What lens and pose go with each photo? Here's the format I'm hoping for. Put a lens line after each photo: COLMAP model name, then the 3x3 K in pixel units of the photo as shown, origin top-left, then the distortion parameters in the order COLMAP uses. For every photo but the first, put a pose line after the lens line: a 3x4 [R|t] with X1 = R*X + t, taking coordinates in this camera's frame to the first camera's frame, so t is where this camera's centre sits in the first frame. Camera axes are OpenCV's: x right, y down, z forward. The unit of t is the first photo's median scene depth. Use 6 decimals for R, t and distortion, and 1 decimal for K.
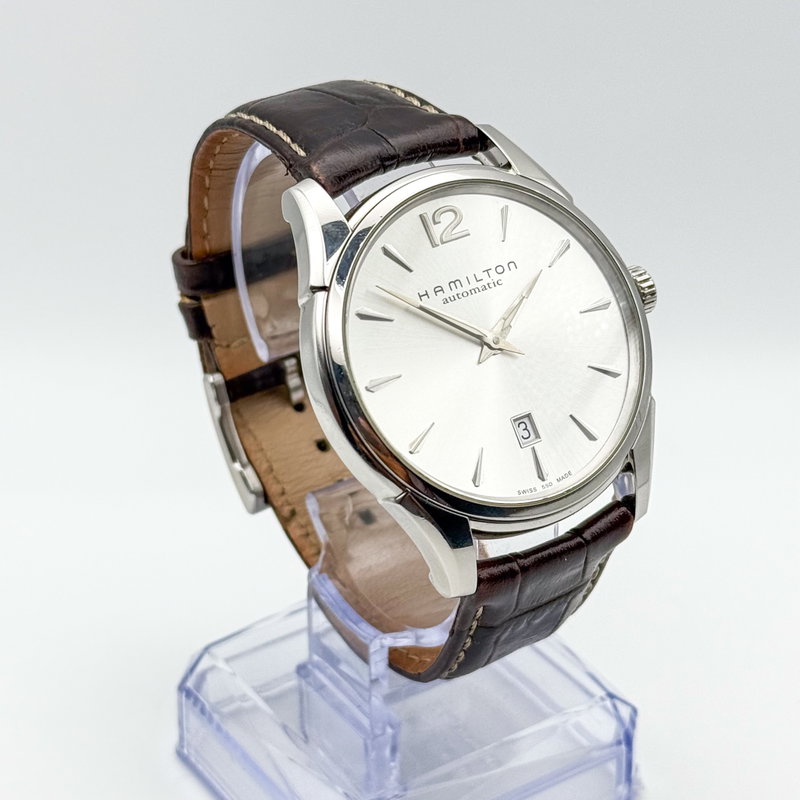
lens RADIAL K [[2038.5, 0, 411.4], [0, 2038.5, 403.4], [0, 0, 1]] dist [0.098004, -0.278610]
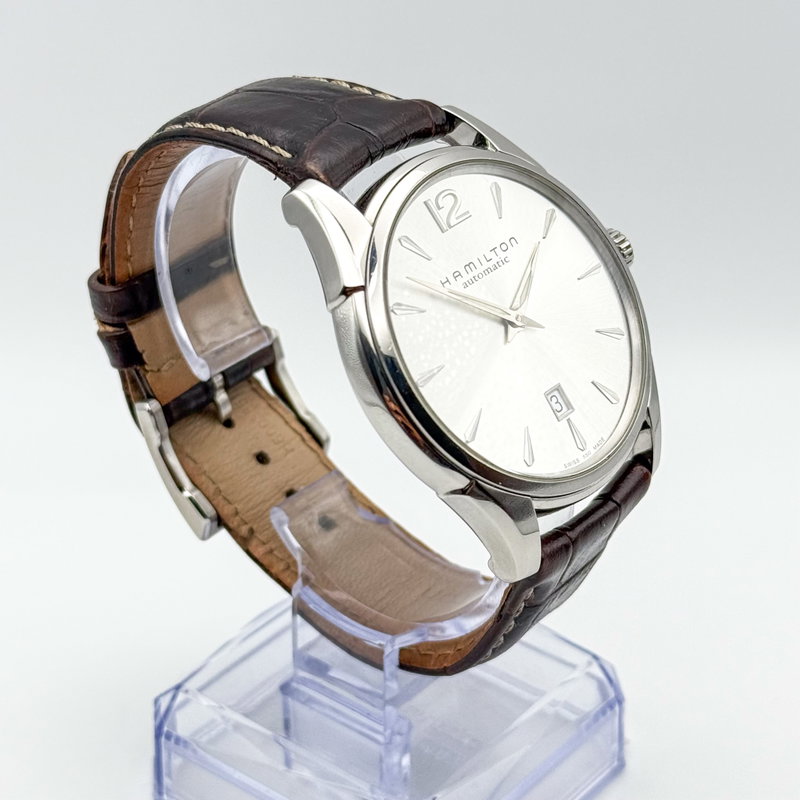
lens RADIAL K [[2038.5, 0, 411.4], [0, 2038.5, 403.4], [0, 0, 1]] dist [0.098004, -0.278610]
pose [[0.956557, -0.146210, 0.252232, -0.229337], [0.146295, 0.989068, 0.018523, -0.013586], [-0.252183, 0.019182, 0.967490, 0.046292]]
